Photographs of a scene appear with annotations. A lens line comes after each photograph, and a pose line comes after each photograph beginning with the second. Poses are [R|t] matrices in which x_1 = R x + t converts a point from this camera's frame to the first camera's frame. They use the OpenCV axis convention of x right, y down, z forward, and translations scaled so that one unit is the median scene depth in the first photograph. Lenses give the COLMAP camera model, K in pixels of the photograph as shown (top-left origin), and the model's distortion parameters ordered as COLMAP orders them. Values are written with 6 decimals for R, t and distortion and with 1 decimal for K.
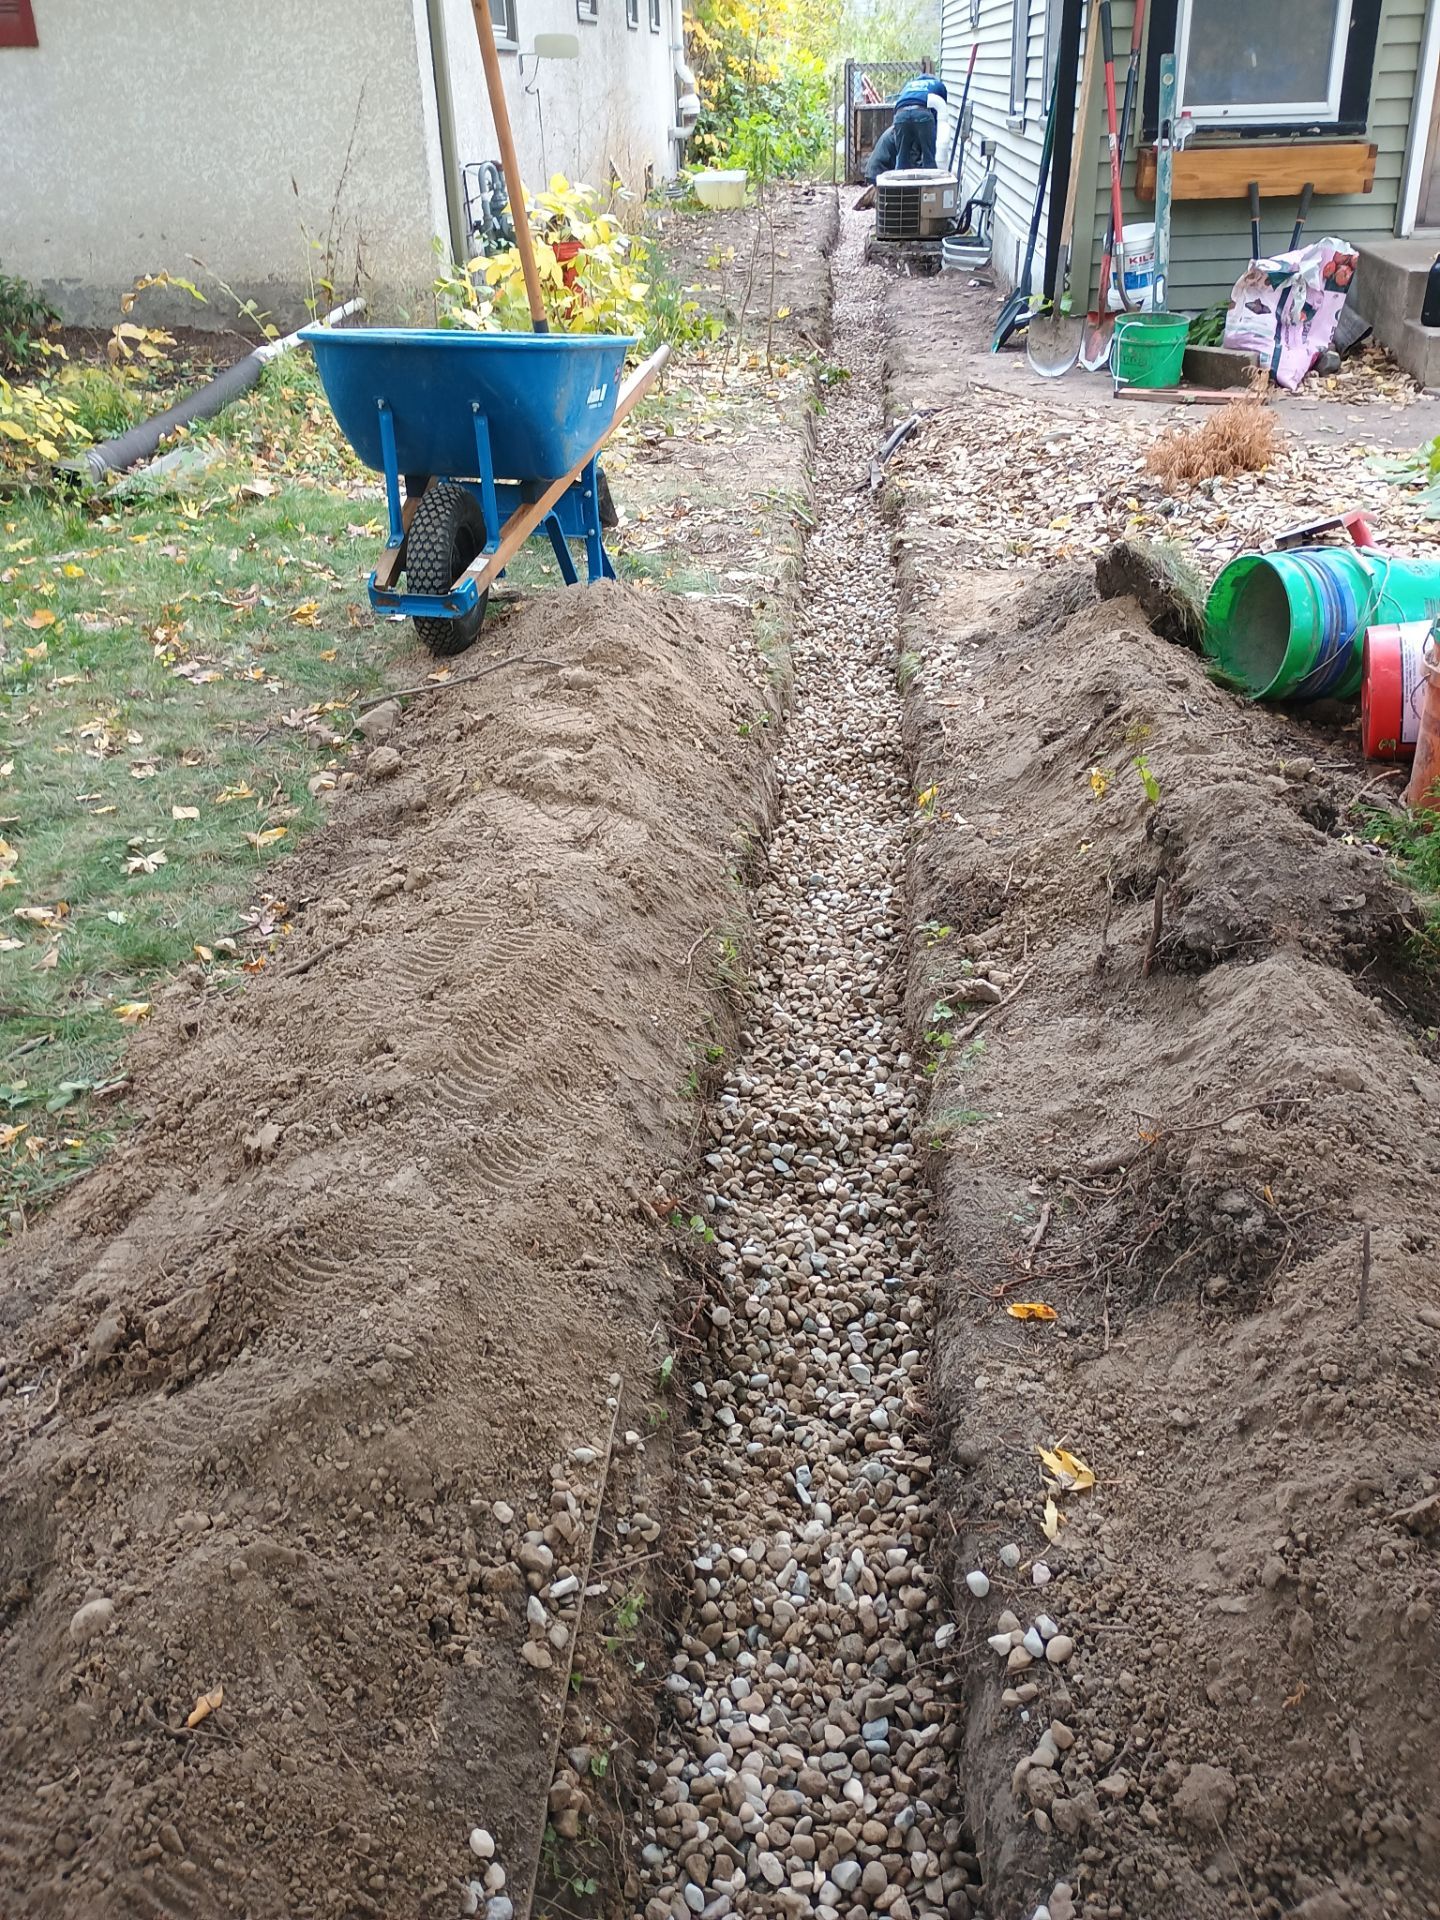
lens RADIAL K [[1600.0, 0, 747.3], [0, 1600.0, 925.4], [0, 0, 1]] dist [0.072397, -0.089376]
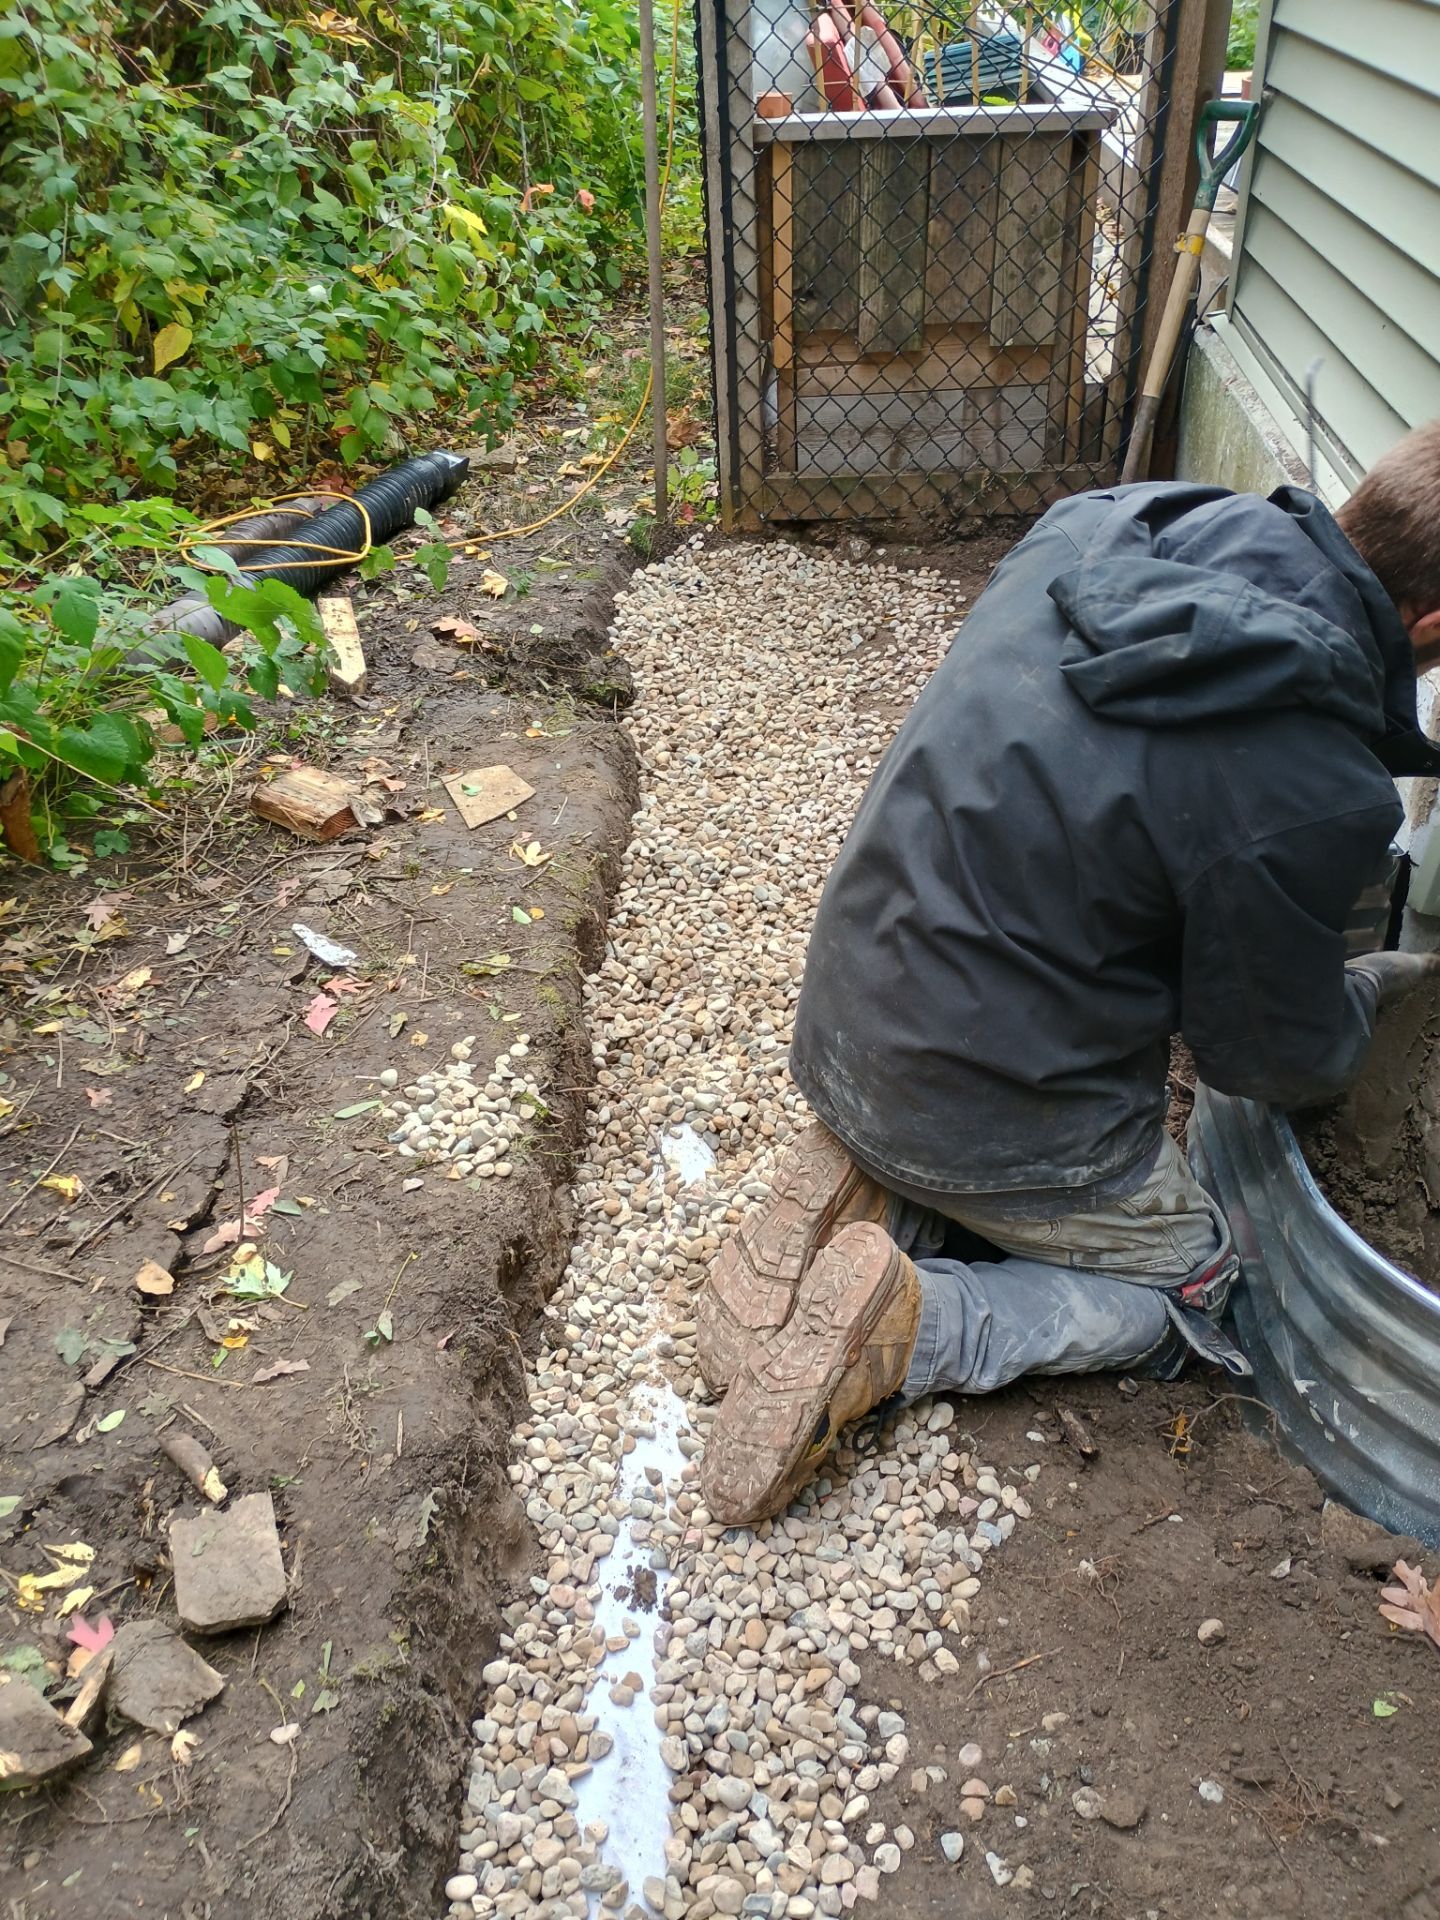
lens RADIAL K [[1671.5, 0, 720.0], [0, 1671.5, 960.0], [0, 0, 1]] dist [0.081269, -0.091846]
pose [[0.999921, -0.008269, -0.009444, 0.121835], [0.009179, 0.994871, 0.100732, -0.838011], [0.008563, -0.100810, 0.994869, 1.562029]]
